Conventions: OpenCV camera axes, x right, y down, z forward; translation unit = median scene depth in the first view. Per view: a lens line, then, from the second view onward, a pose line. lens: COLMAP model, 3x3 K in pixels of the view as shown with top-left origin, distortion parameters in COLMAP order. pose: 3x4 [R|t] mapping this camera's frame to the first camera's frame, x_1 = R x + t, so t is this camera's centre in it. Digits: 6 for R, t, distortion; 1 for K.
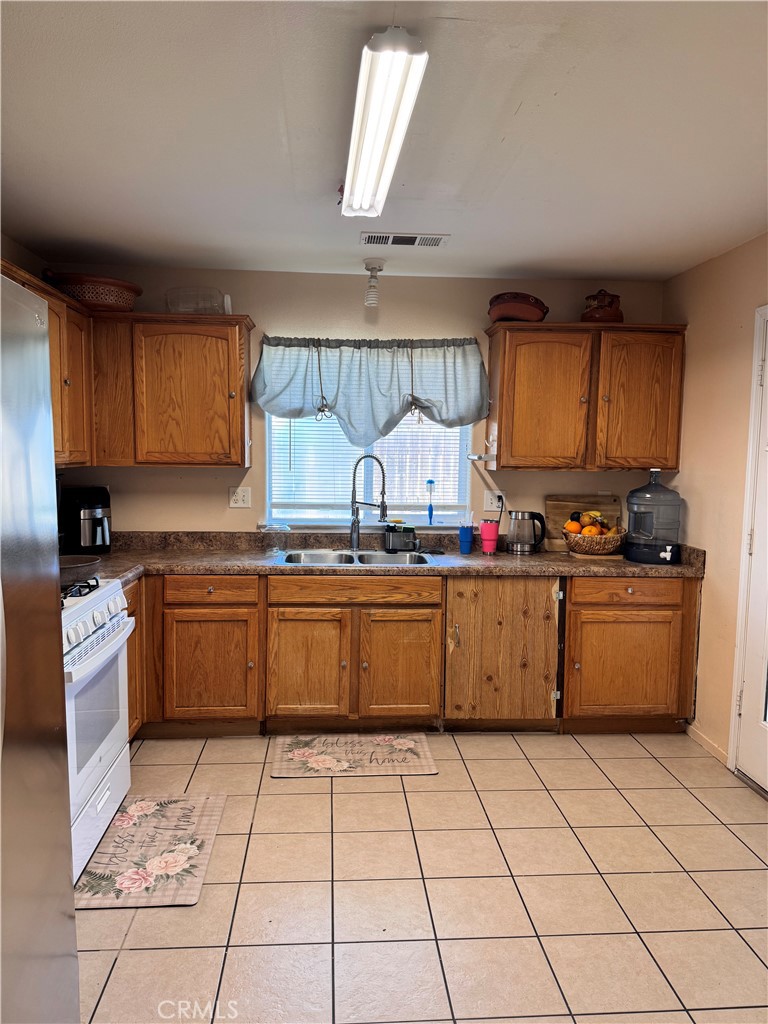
lens RADIAL K [[727.6, 0, 385.0], [0, 727.6, 513.3], [0, 0, 1]] dist [0.022448, -0.022685]
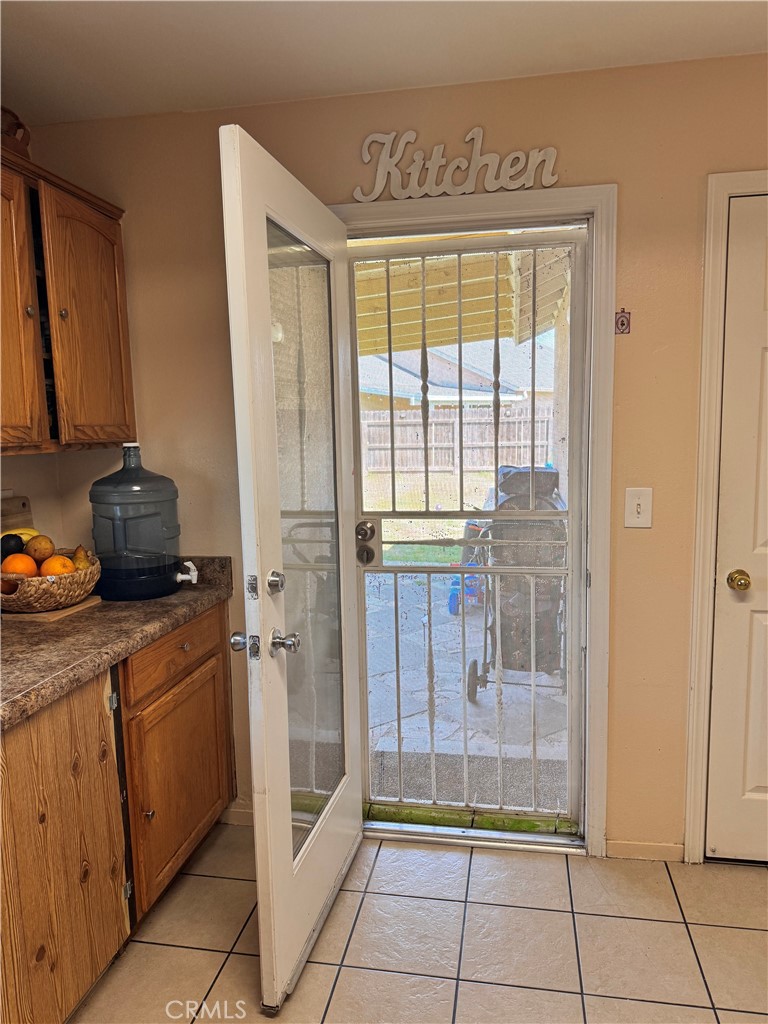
lens RADIAL K [[727.6, 0, 382.2], [0, 727.6, 518.0], [0, 0, 1]] dist [0.022448, -0.022685]
pose [[0.240982, -0.144033, 0.959782, -0.177750], [0.109637, 0.986636, 0.120536, -0.051844], [-0.964317, 0.076181, 0.253553, 0.676271]]
